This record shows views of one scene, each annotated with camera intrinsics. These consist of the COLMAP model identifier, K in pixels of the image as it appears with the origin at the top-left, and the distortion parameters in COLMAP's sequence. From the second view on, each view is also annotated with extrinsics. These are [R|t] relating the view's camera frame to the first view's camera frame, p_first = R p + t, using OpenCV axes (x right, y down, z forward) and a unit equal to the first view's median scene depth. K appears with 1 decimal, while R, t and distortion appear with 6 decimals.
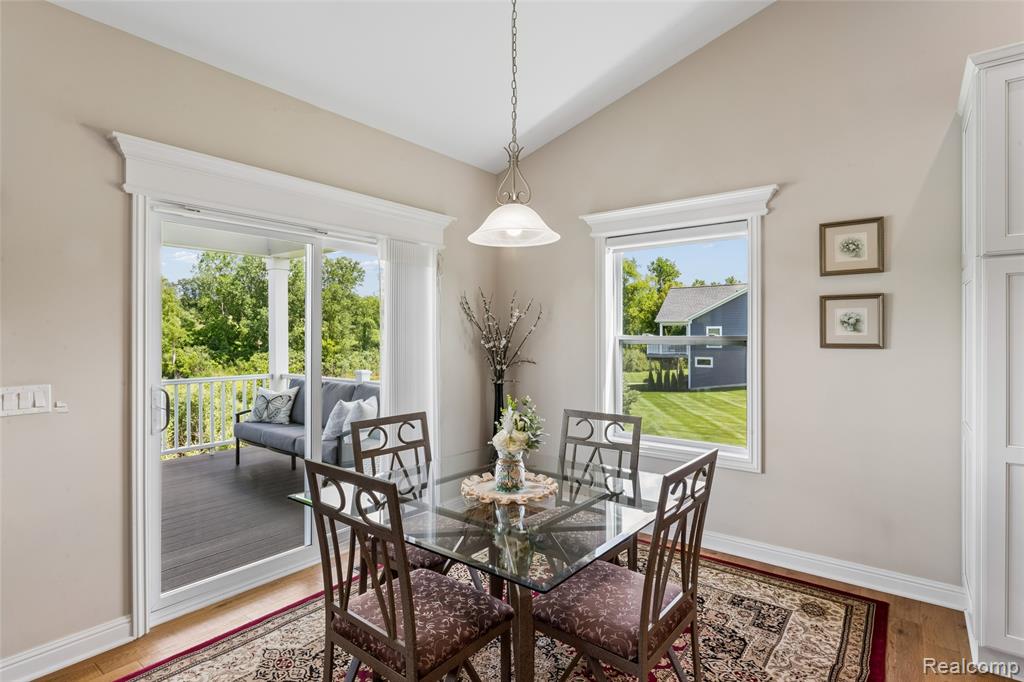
lens RADIAL K [[515.0, 0, 508.2], [0, 515.0, 335.3], [0, 0, 1]] dist [-0.003201, 0.001048]
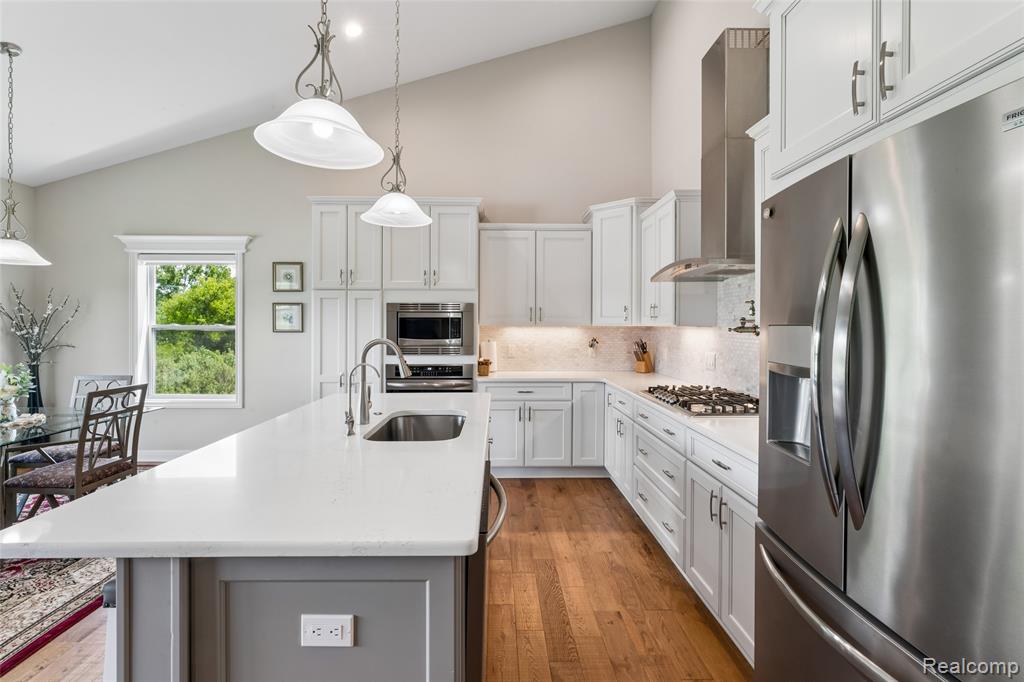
lens RADIAL K [[474.3, 0, 507.4], [0, 474.3, 326.5], [0, 0, 1]] dist [-0.005324, 0.001275]
pose [[0.777743, 0.001424, 0.628581, 0.161552], [-0.003349, 0.999993, 0.001879, -0.000805], [-0.628574, -0.003567, 0.777742, -0.594823]]
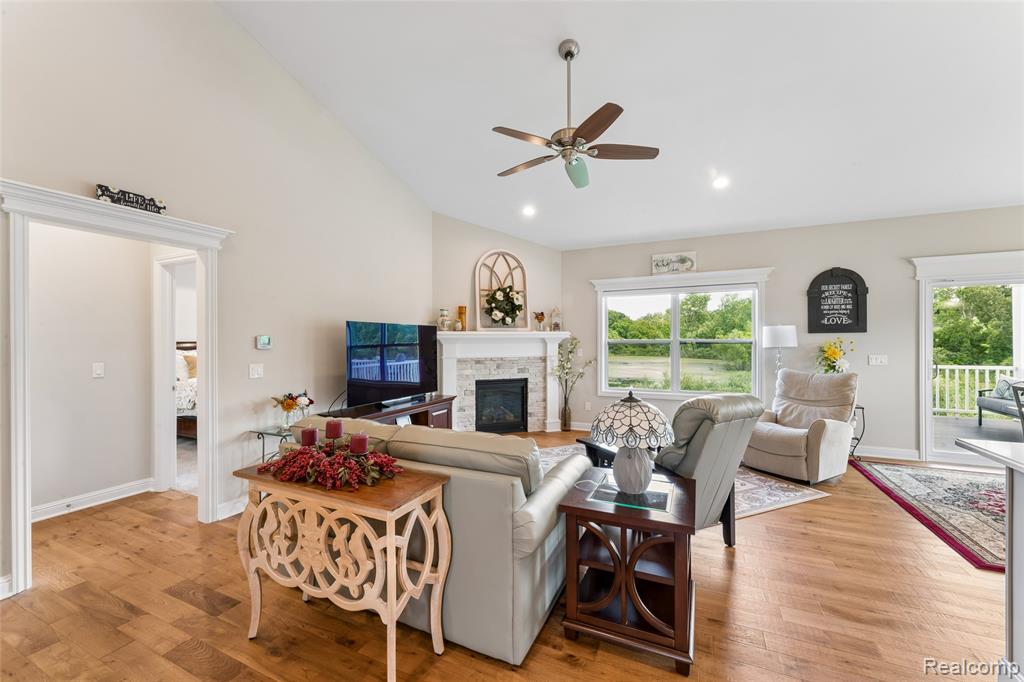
lens RADIAL K [[411.1, 0, 502.8], [0, 411.1, 340.4], [0, 0, 1]] dist [-0.003004, 0.000642]
pose [[0.218045, 0.001318, -0.975938, 0.460714], [0.004687, 0.999986, 0.002397, -0.000074], [0.975927, -0.005097, 0.218036, -0.845683]]
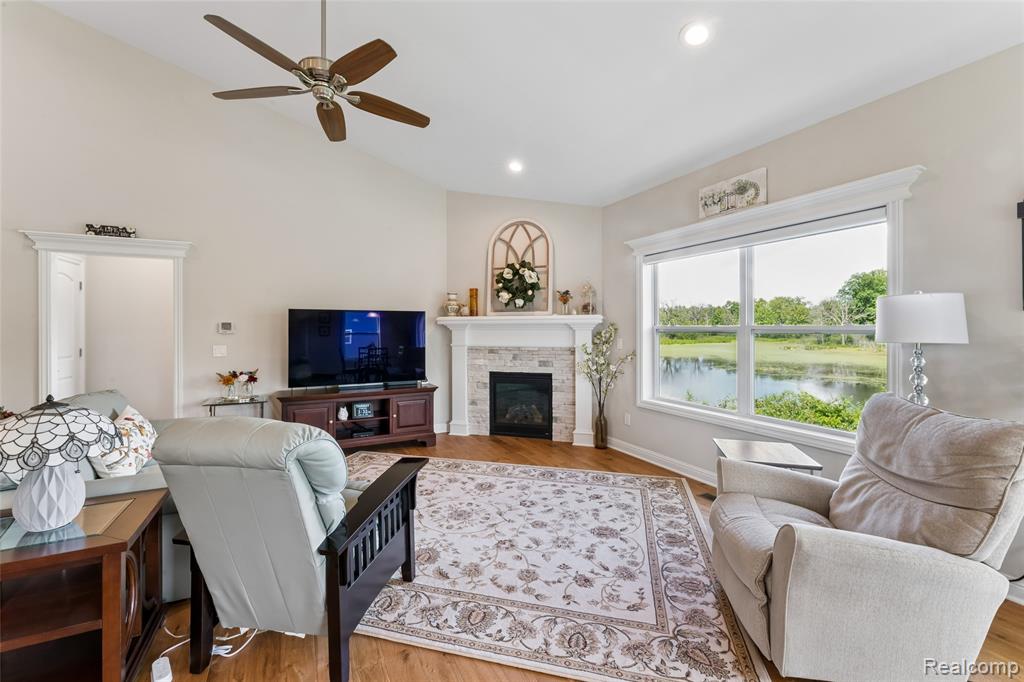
lens RADIAL K [[411.1, 0, 502.3], [0, 411.1, 326.6], [0, 0, 1]] dist [-0.003004, 0.000642]
pose [[-0.426293, 0.003348, -0.904579, 0.144901], [0.005018, 0.999987, 0.001336, 0.001647], [0.904571, -0.003970, -0.426304, 0.023544]]
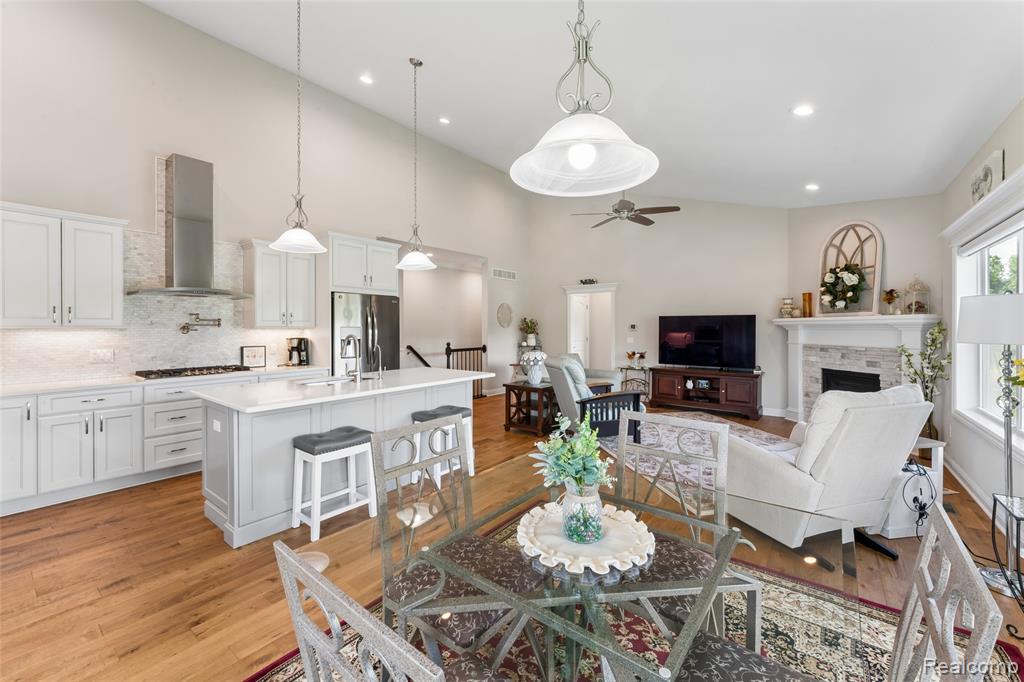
lens RADIAL K [[411.1, 0, 506.1], [0, 411.1, 328.2], [0, 0, 1]] dist [-0.003004, 0.000642]
pose [[-0.999978, 0.004461, 0.004822, 0.059205], [0.004466, 0.999989, 0.001108, 0.001685], [-0.004817, 0.001130, -0.999988, 0.902461]]
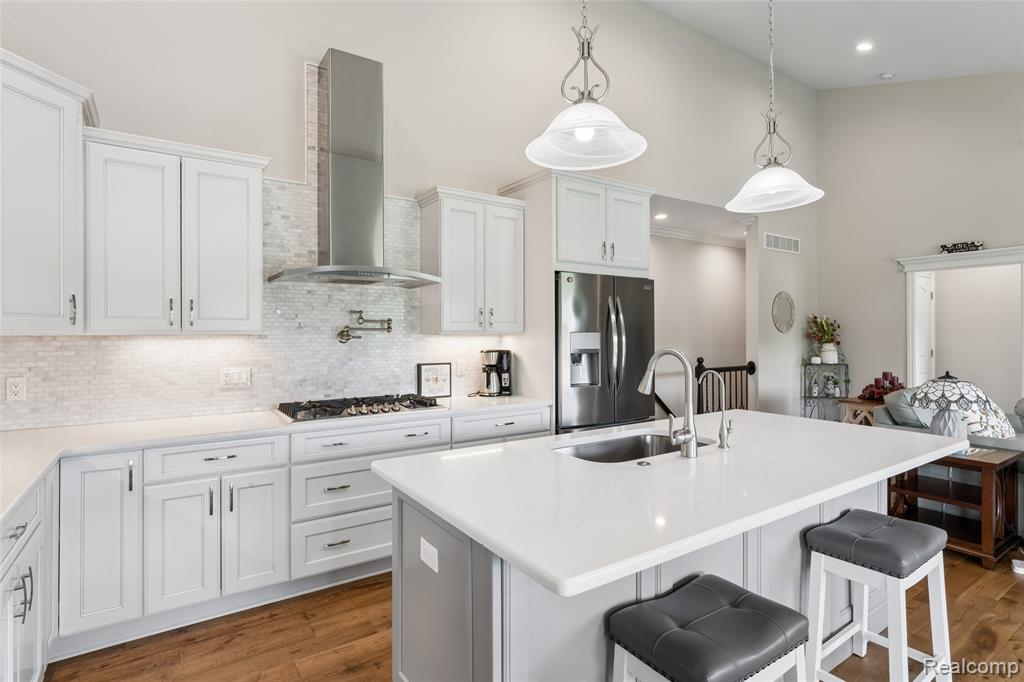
lens RADIAL K [[515.0, 0, 508.3], [0, 515.0, 332.3], [0, 0, 1]] dist [-0.003201, 0.001048]
pose [[-0.948926, 0.006468, 0.315432, 0.407087], [0.005805, 0.999979, -0.003041, -0.000151], [-0.315445, -0.001054, -0.948943, 0.520039]]
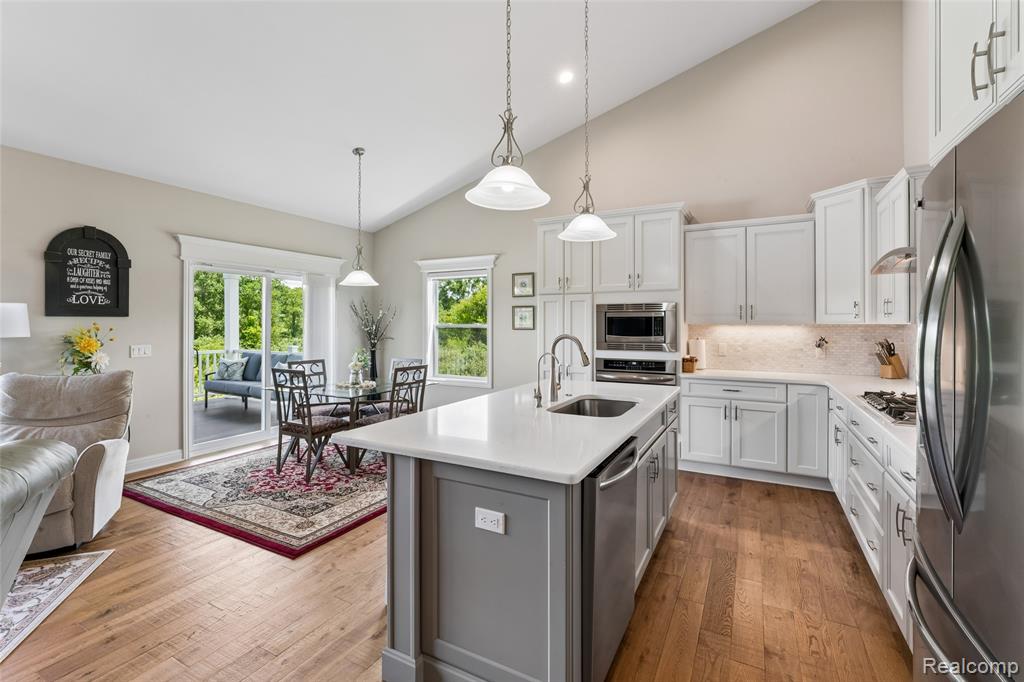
lens RADIAL K [[458.8, 0, 507.1], [0, 458.8, 321.9], [0, 0, 1]] dist [0.000486, -0.000472]
pose [[0.986711, 0.001895, 0.162475, 0.201798], [-0.001255, 0.999991, -0.004036, -0.000398], [-0.162481, 0.003779, 0.986704, -0.729981]]
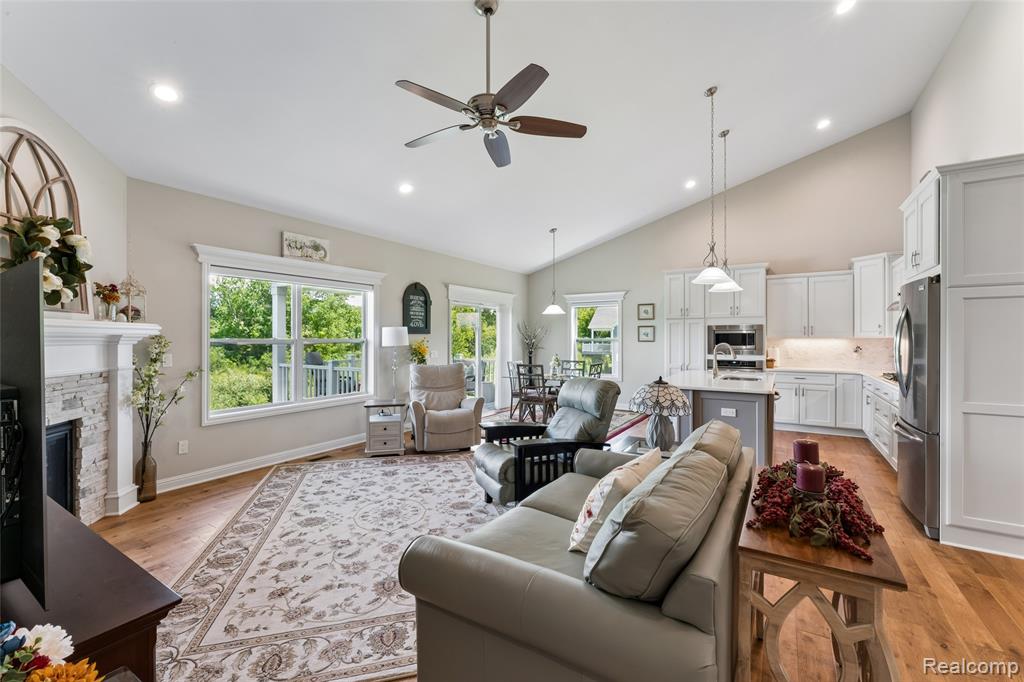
lens RADIAL K [[434.8, 0, 509.0], [0, 434.8, 338.4], [0, 0, 1]] dist [0.001406, -0.000111]
pose [[0.995195, 0.000257, 0.097913, -0.376009], [-0.000317, 1.000000, 0.000591, 0.001501], [-0.097912, -0.000619, 0.995195, -1.303328]]
